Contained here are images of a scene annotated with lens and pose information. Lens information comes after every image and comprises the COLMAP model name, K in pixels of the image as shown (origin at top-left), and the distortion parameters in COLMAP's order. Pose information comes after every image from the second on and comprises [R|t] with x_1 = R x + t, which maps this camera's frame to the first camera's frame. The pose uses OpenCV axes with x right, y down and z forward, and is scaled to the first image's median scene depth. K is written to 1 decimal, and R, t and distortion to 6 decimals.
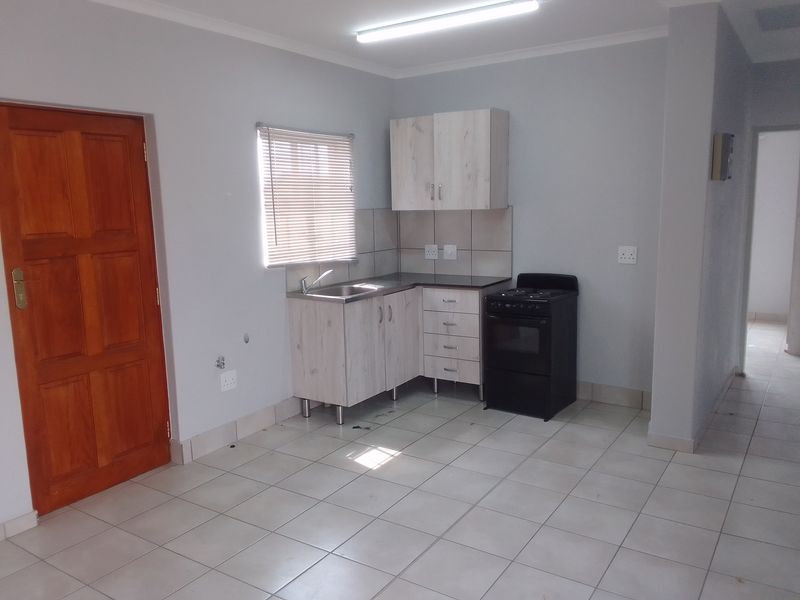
lens RADIAL K [[634.7, 0, 400.0], [0, 634.7, 300.0], [0, 0, 1]] dist [0.112095, -0.167938]
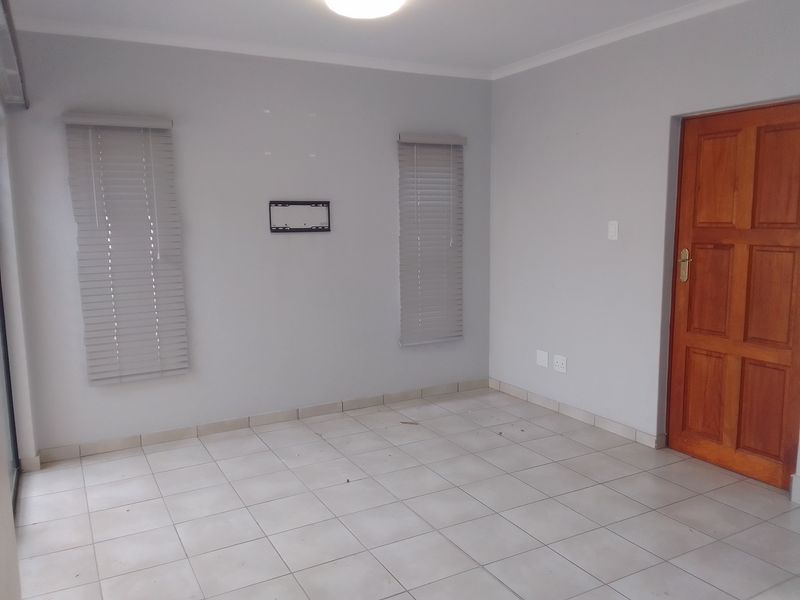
lens RADIAL K [[630.6, 0, 397.1], [0, 630.6, 301.1], [0, 0, 1]] dist [0.096976, -0.151174]
pose [[-0.472415, 0.148368, -0.868798, 0.609156], [-0.110364, 0.968013, 0.225322, -0.134902], [0.874439, 0.202330, -0.440930, 0.860773]]
